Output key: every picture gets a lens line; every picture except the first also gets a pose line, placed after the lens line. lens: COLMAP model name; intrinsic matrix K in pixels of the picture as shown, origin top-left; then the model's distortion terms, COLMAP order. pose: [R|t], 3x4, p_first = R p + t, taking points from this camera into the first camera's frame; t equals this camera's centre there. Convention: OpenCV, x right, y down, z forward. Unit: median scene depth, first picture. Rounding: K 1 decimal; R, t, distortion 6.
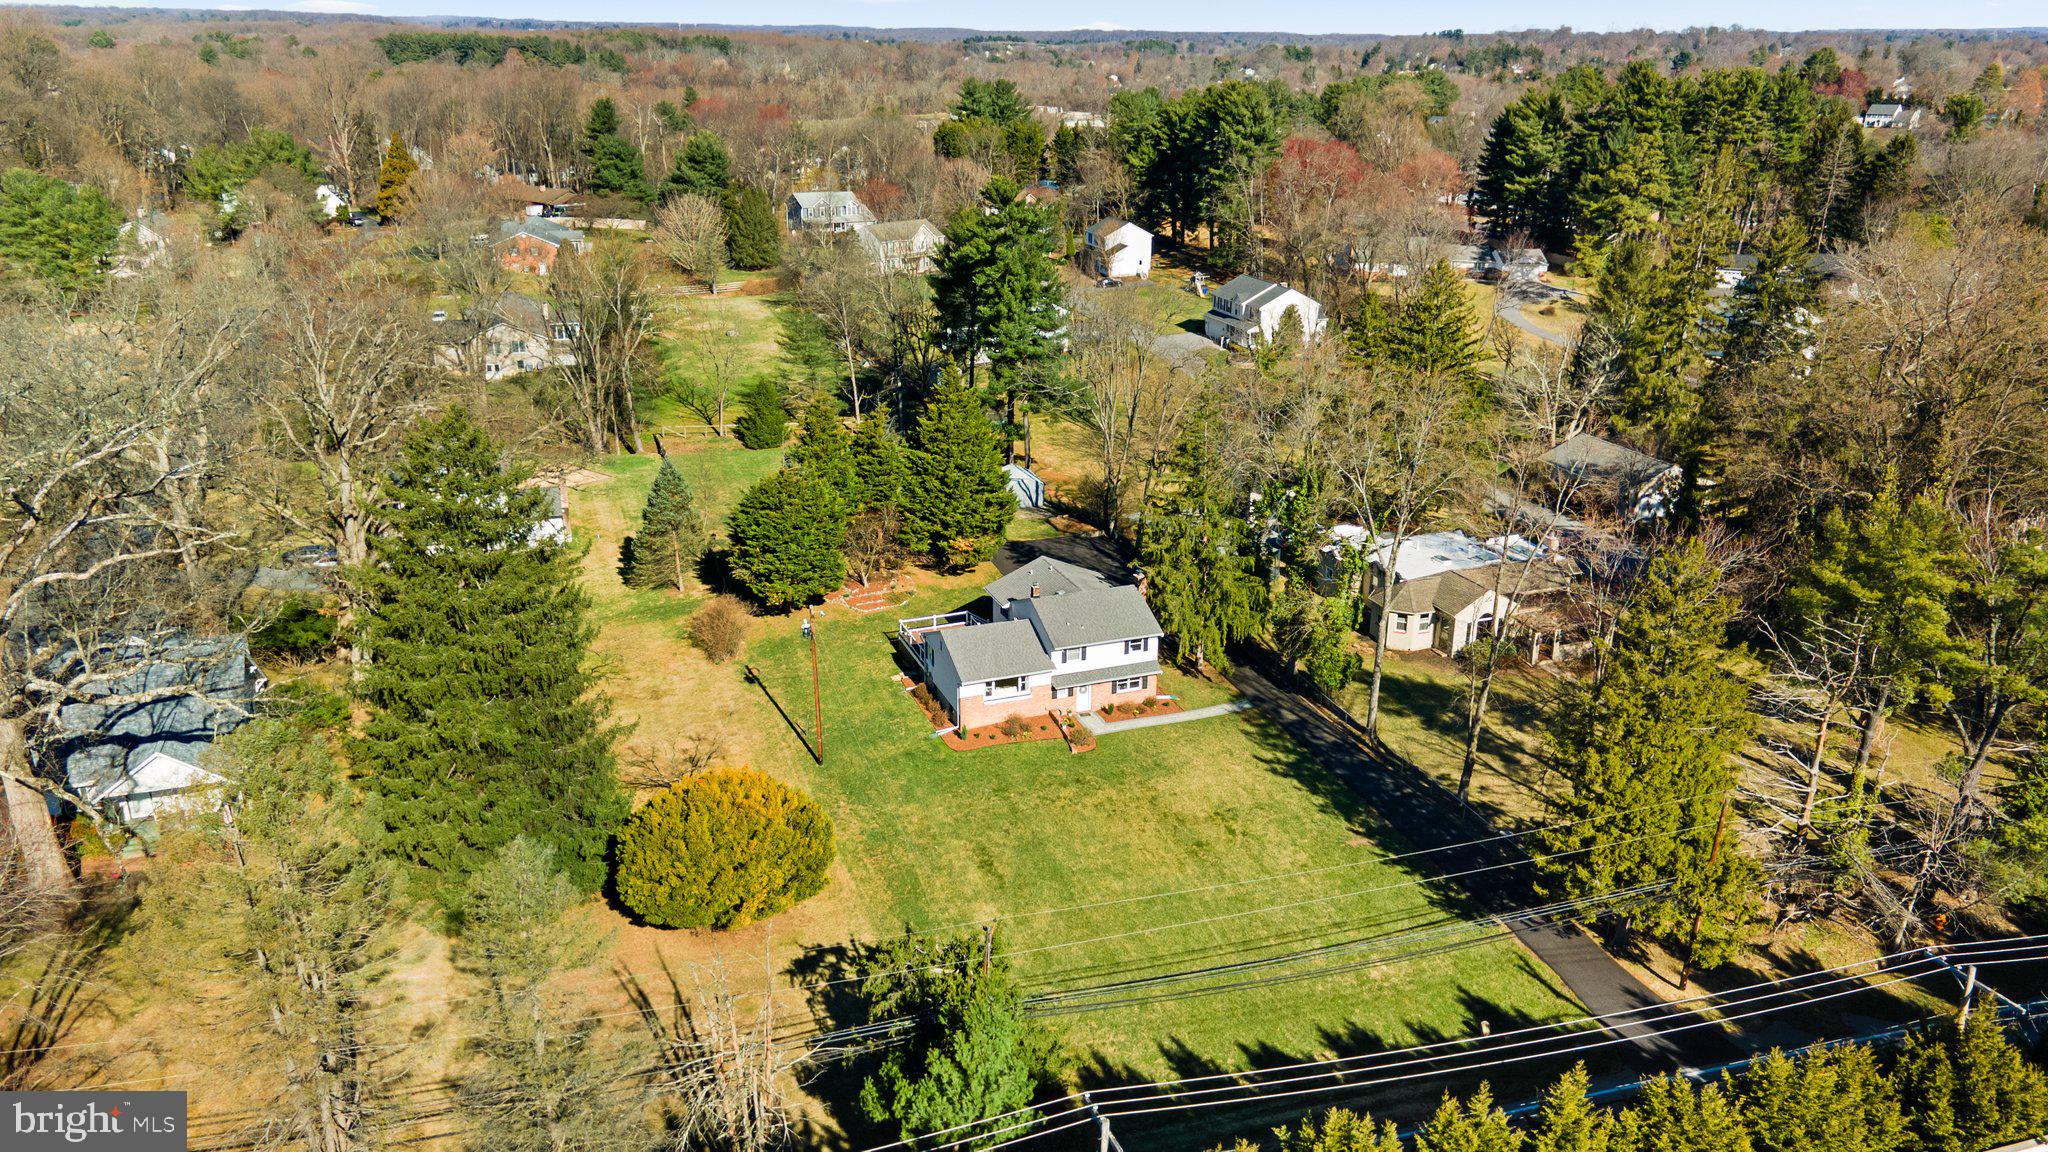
lens RADIAL K [[1461.8, 0, 1020.2], [0, 1461.8, 582.0], [0, 0, 1]] dist [0.028690, 0.025726]
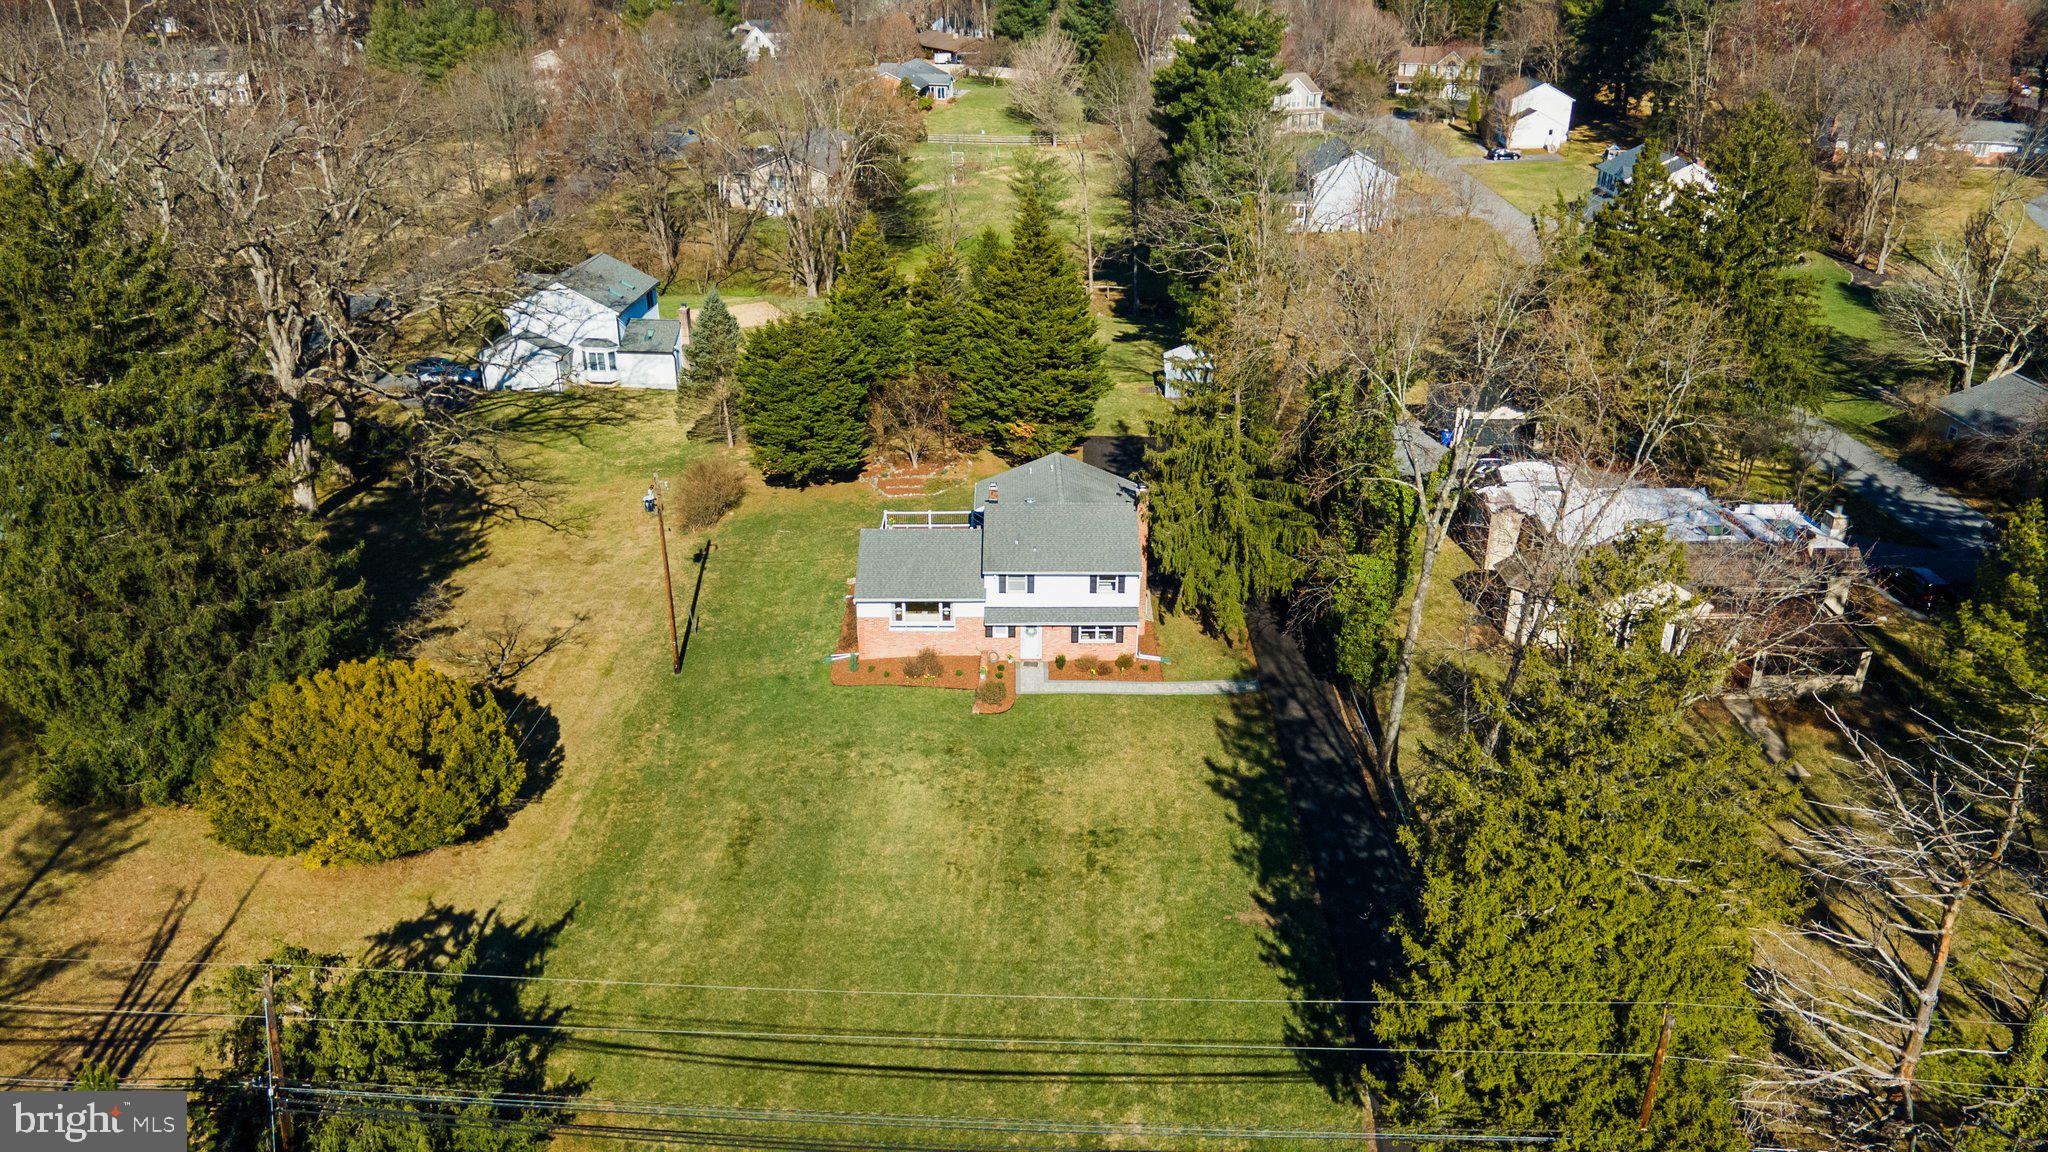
lens RADIAL K [[1461.8, 0, 1020.2], [0, 1461.8, 582.0], [0, 0, 1]] dist [0.028690, 0.025726]
pose [[0.940951, 0.142273, -0.307197, 0.261653], [-0.119087, 0.988514, 0.093047, -0.020841], [0.316907, -0.050969, 0.947086, 0.277636]]
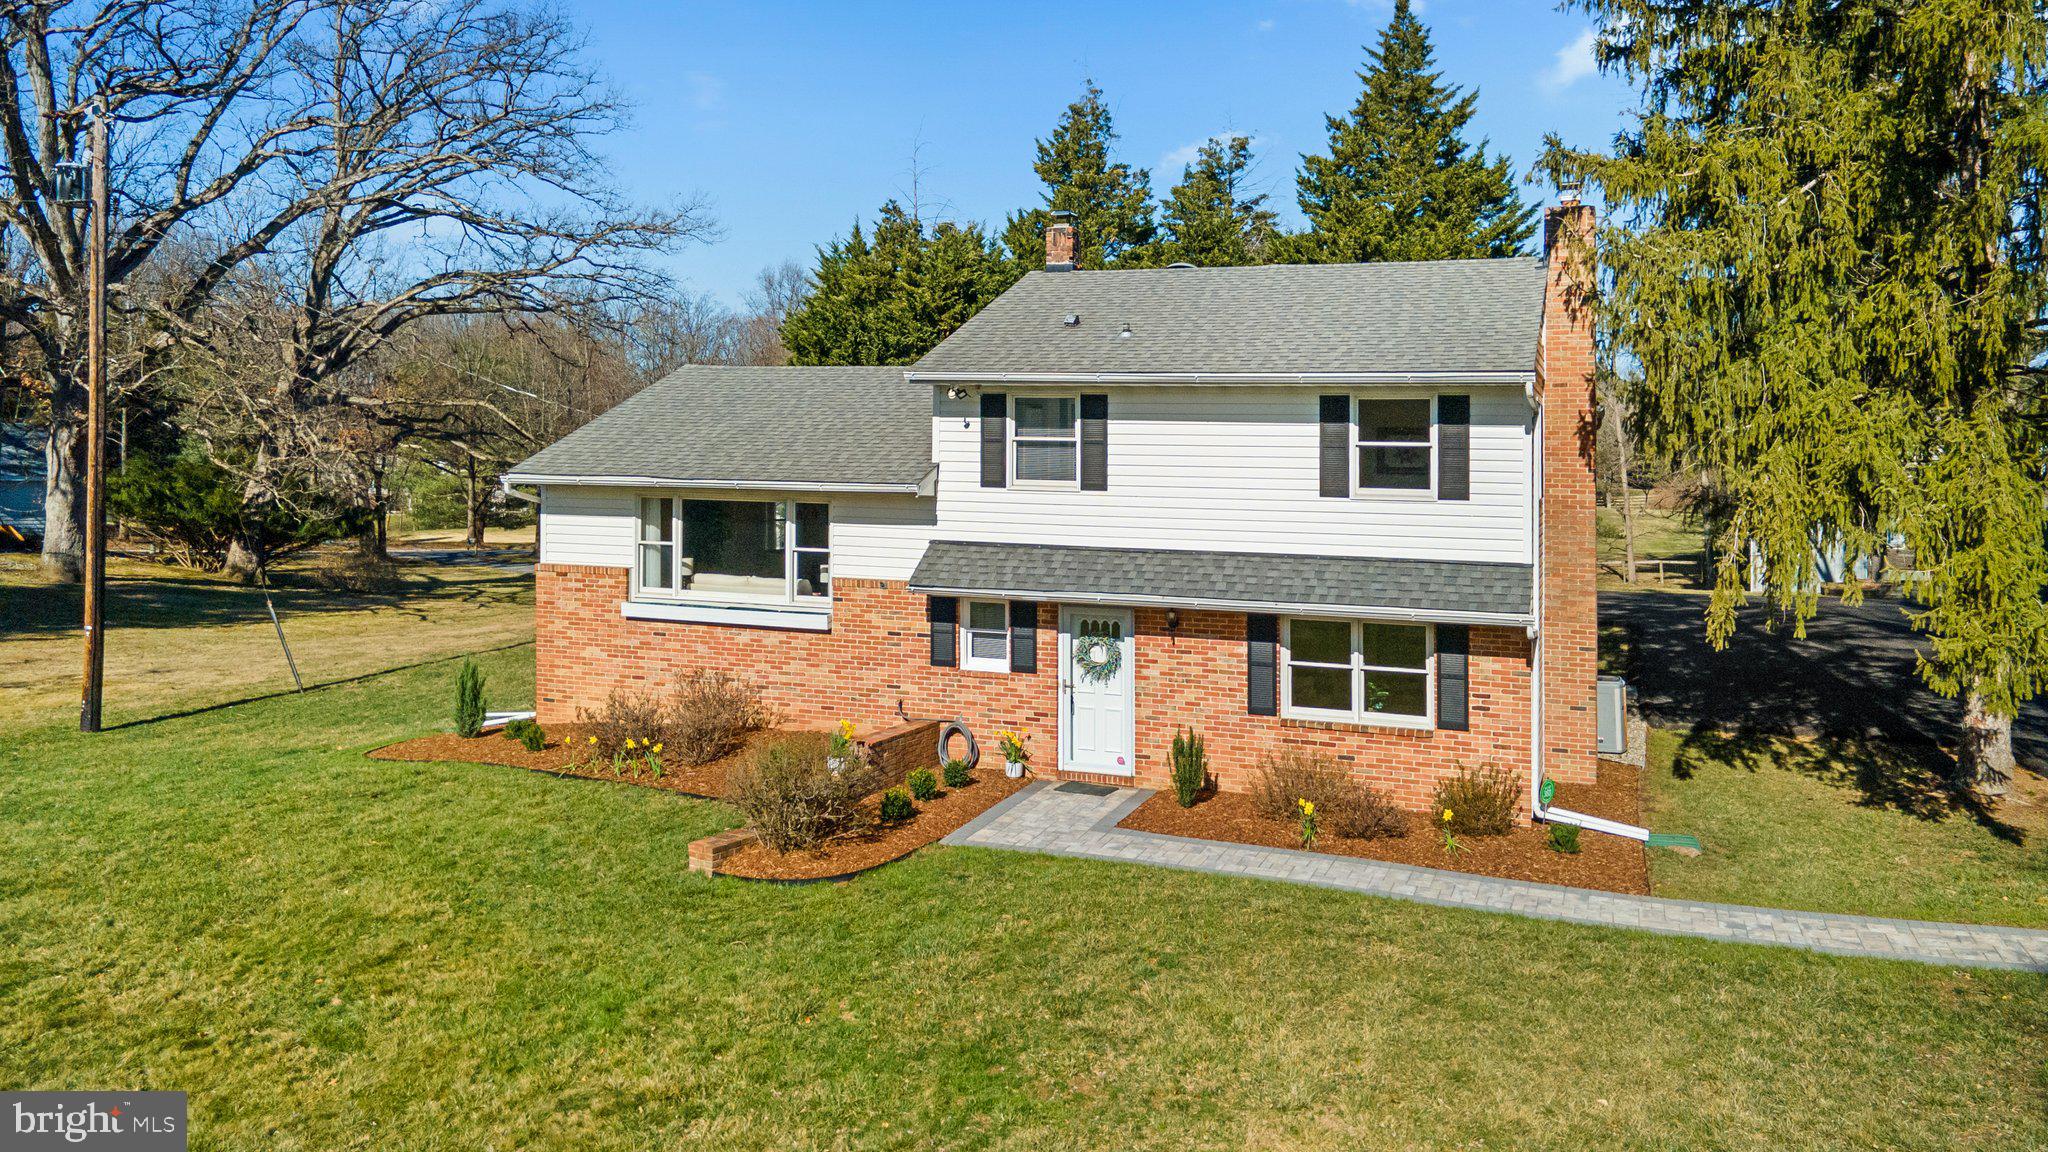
lens RADIAL K [[1461.8, 0, 1020.2], [0, 1461.8, 582.0], [0, 0, 1]] dist [0.028690, 0.025726]
pose [[0.738105, 0.037413, -0.673648, 0.165761], [-0.226024, 0.954478, -0.194641, 0.103357], [0.635700, 0.295926, 0.712961, 0.831577]]
